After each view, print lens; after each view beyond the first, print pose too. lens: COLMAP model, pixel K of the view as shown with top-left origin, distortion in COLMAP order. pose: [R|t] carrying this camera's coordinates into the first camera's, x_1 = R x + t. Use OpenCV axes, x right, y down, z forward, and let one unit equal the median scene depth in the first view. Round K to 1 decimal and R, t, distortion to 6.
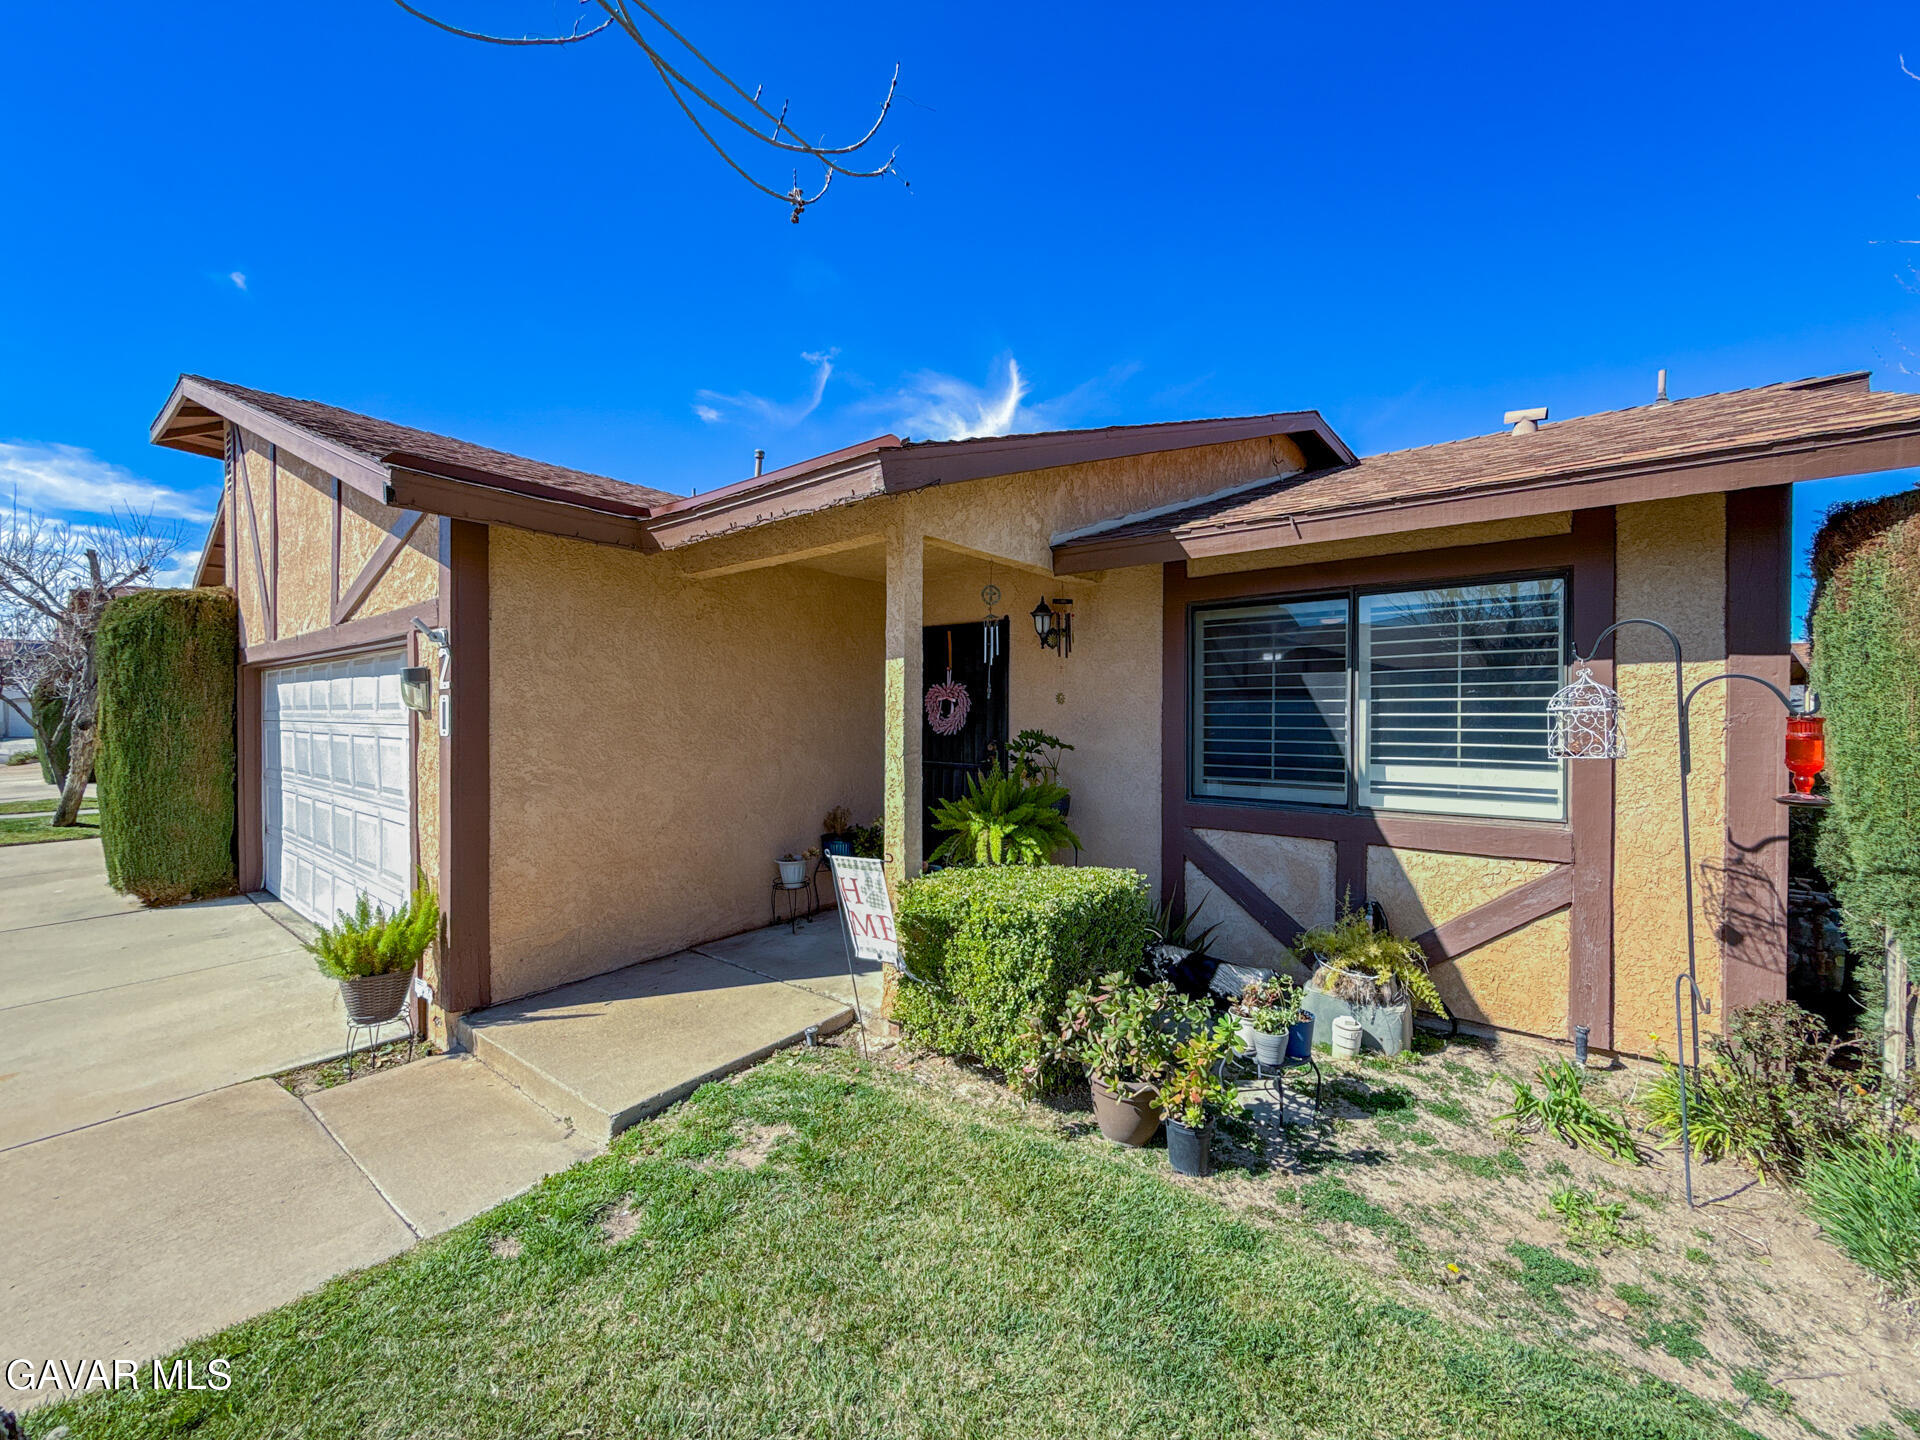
lens RADIAL K [[767.8, 0, 972.9], [0, 767.8, 713.5], [0, 0, 1]] dist [-0.000142, -0.000380]
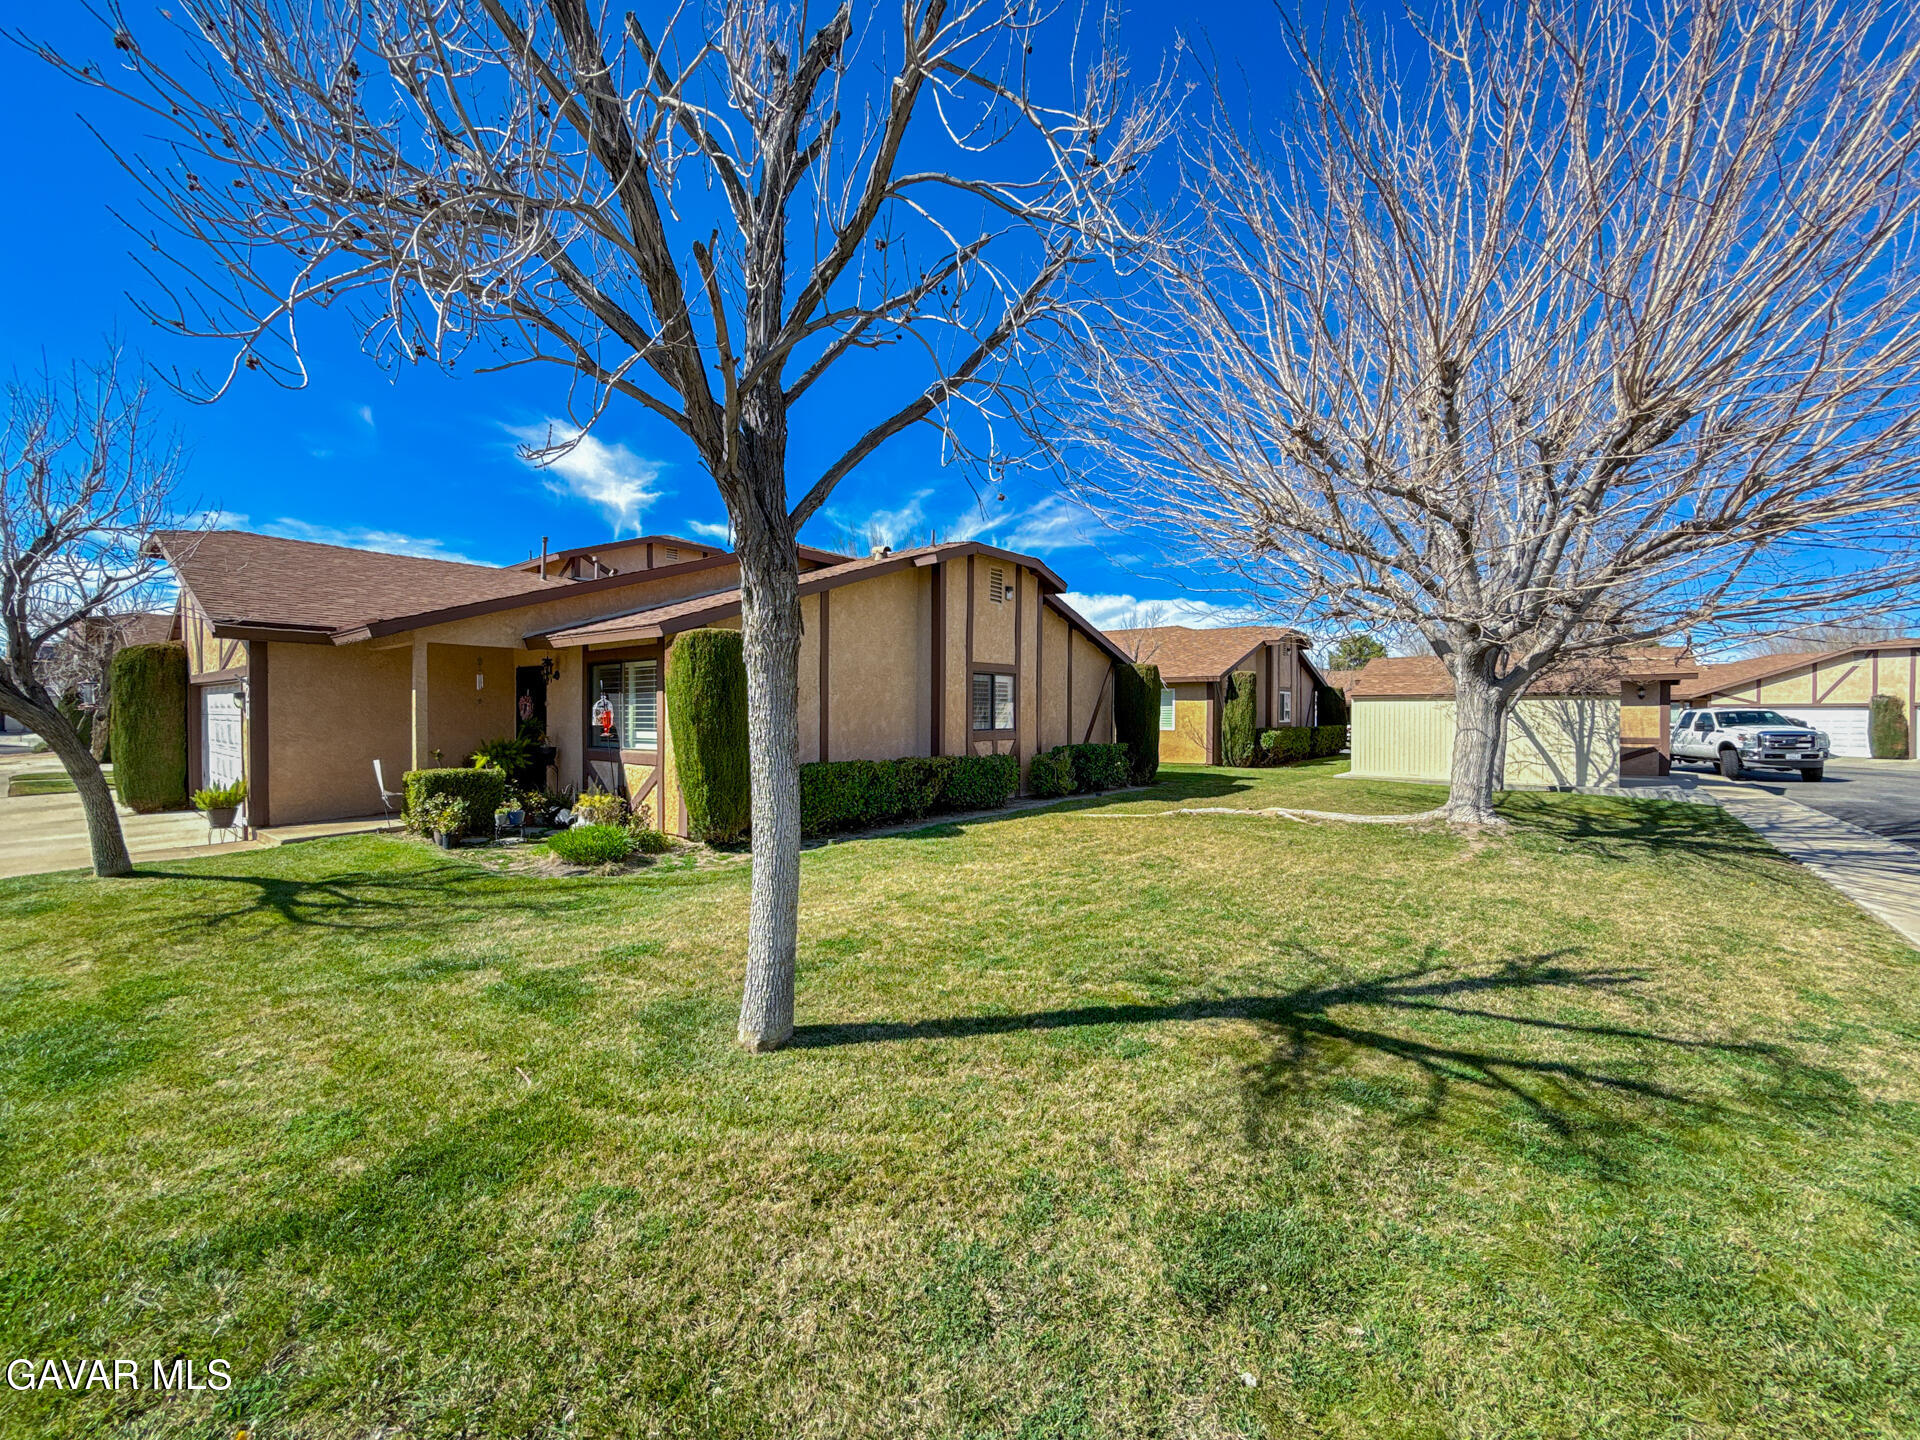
lens RADIAL K [[750.7, 0, 989.4], [0, 750.7, 715.9], [0, 0, 1]] dist [0.000183, 0.000034]
pose [[0.999916, -0.000086, 0.012943, 1.655042], [-0.000033, 0.999958, 0.009163, -0.005054], [-0.012943, -0.009162, 0.999874, -1.452910]]
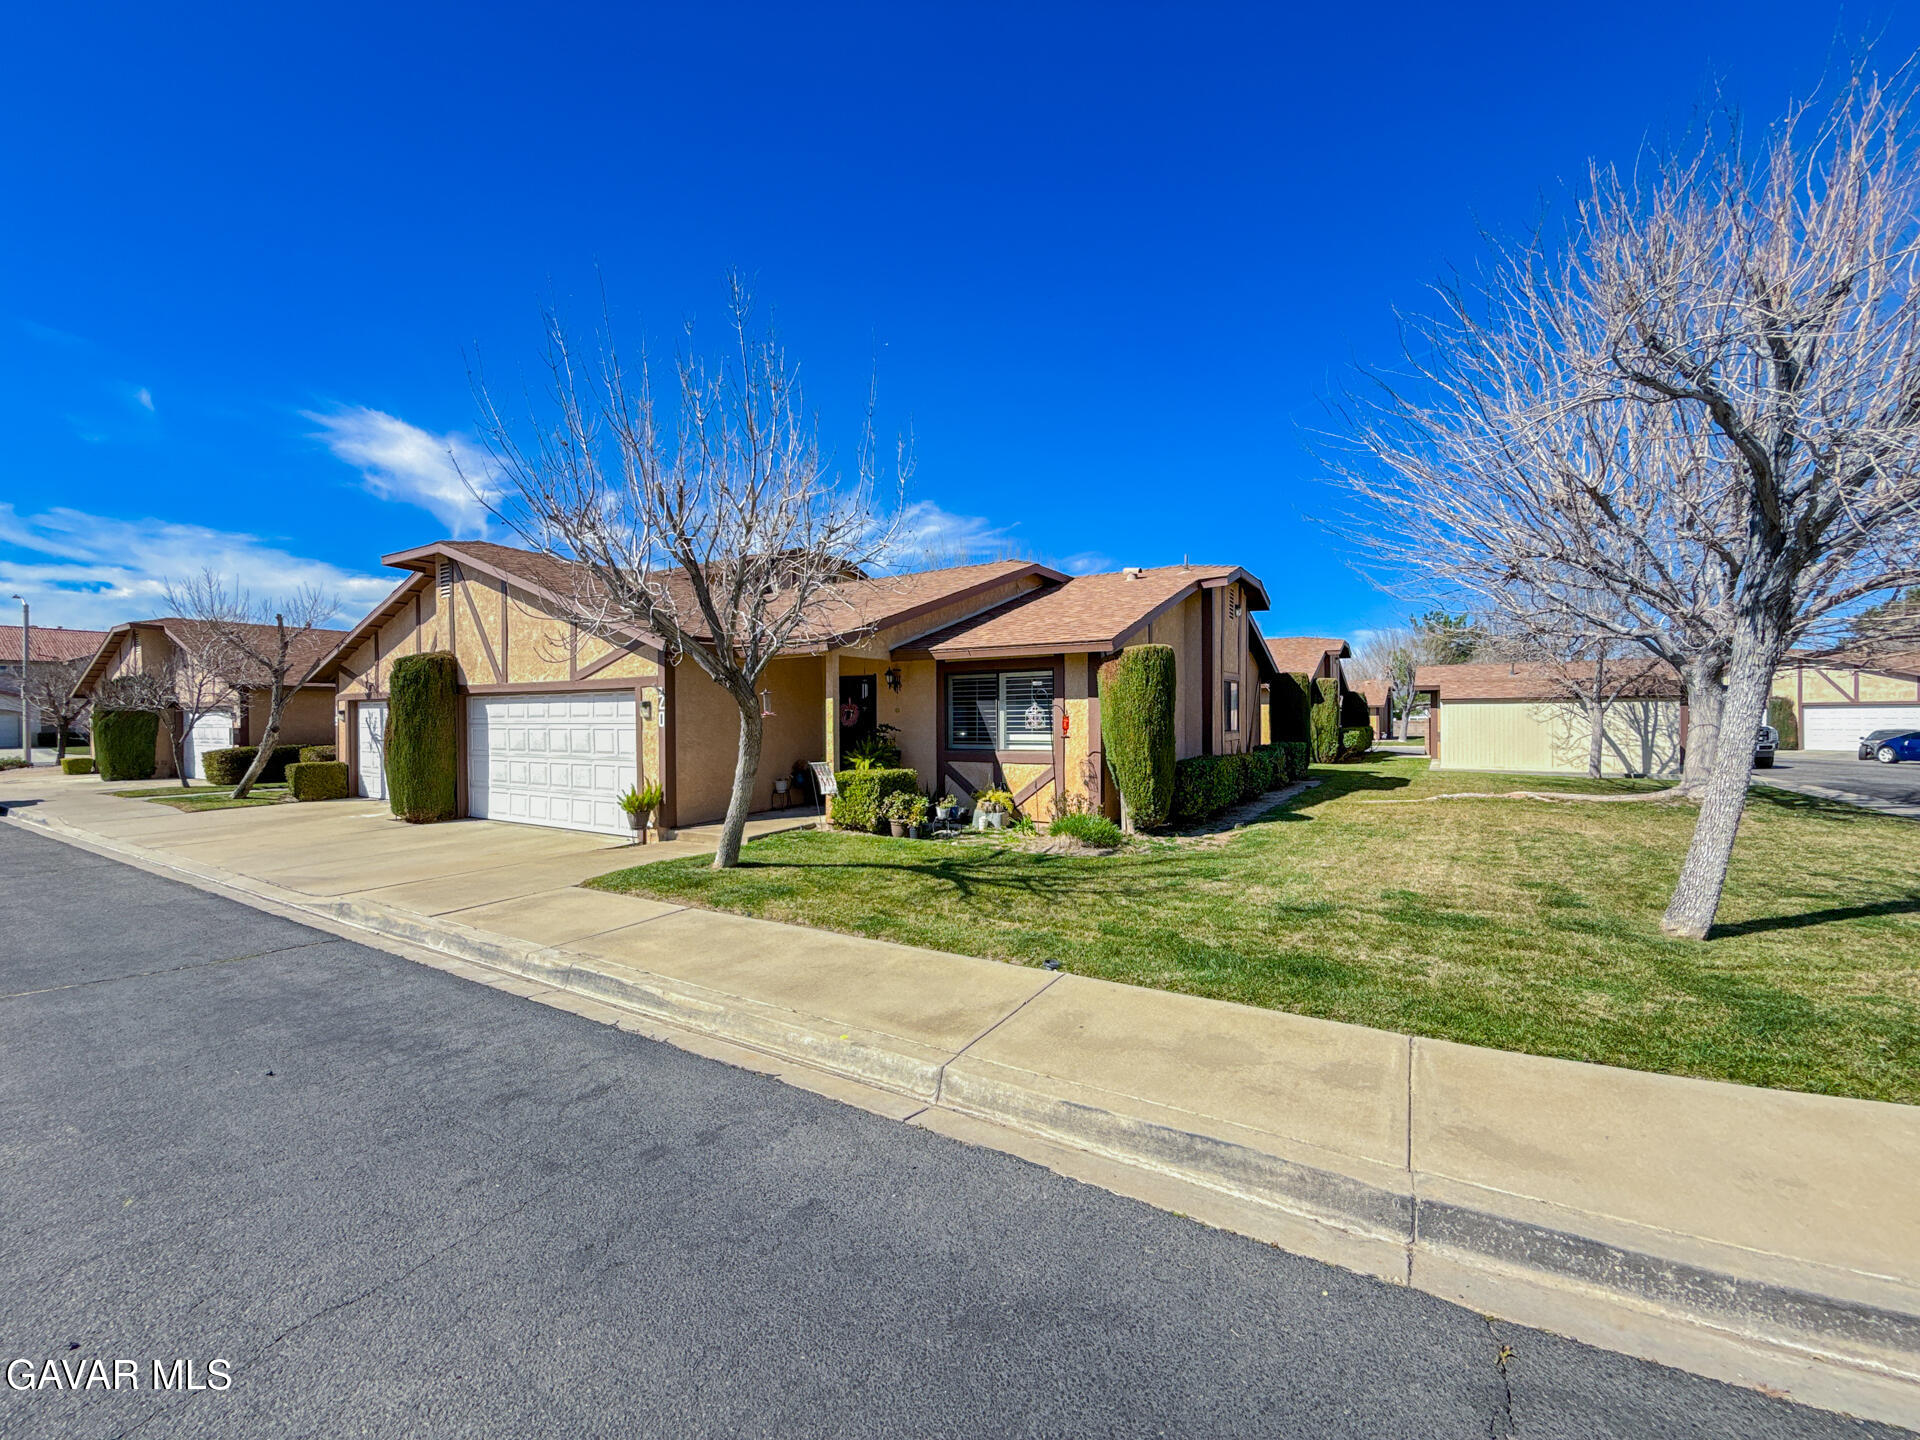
lens RADIAL K [[750.7, 0, 989.4], [0, 750.7, 715.9], [0, 0, 1]] dist [0.000183, 0.000034]
pose [[0.989666, -0.007807, 0.143177, 0.078992], [0.007773, 0.999969, 0.000794, -0.002150], [-0.143179, 0.000327, 0.989697, -1.672009]]
